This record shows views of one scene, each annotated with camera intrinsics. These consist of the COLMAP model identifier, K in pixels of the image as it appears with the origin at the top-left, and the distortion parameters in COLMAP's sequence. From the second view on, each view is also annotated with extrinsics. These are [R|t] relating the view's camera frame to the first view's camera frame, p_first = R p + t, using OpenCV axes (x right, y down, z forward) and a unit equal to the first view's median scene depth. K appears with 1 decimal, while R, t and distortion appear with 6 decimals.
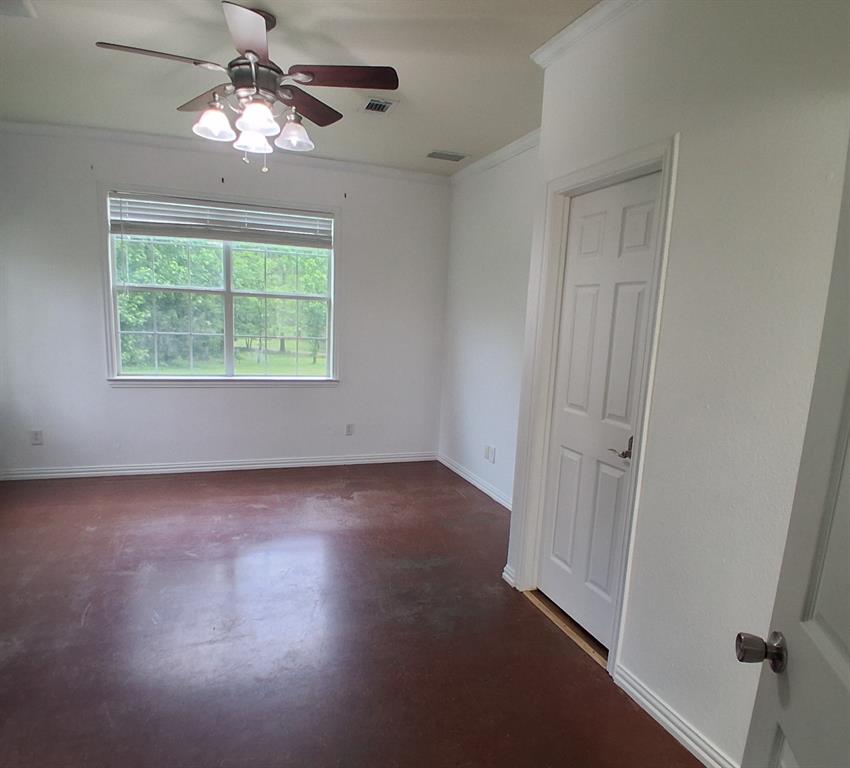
lens RADIAL K [[557.0, 0, 421.9], [0, 557.0, 415.5], [0, 0, 1]] dist [0.014682, -0.056413]
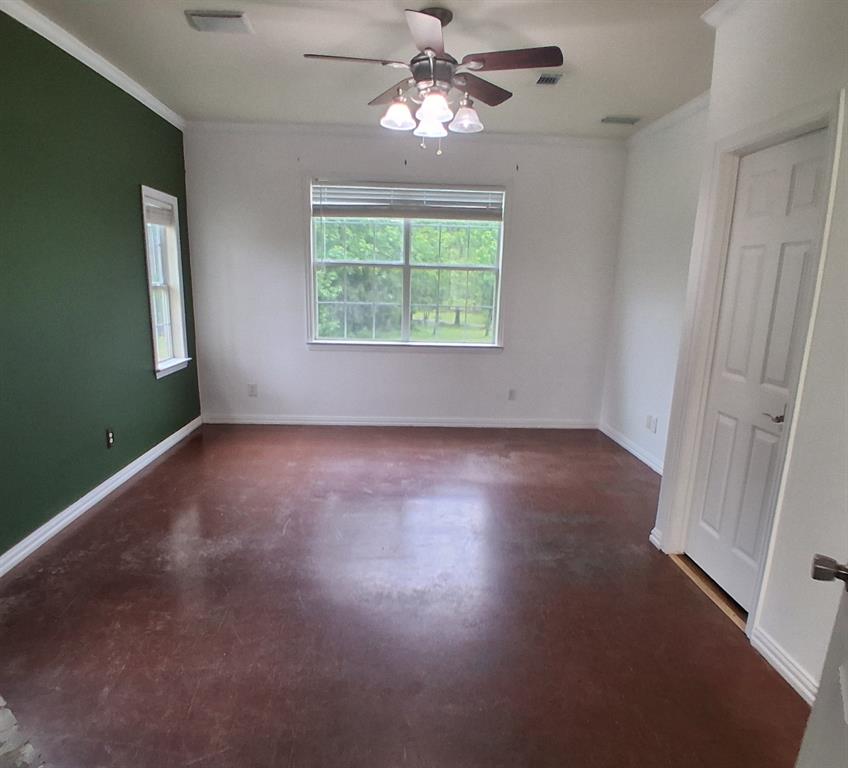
lens RADIAL K [[580.7, 0, 425.5], [0, 580.7, 420.7], [0, 0, 1]] dist [0.023736, -0.069209]
pose [[0.953483, 0.050794, -0.297136, 0.060876], [-0.038279, 0.998124, 0.047792, 0.039371], [0.299006, -0.034195, 0.953638, -0.132823]]
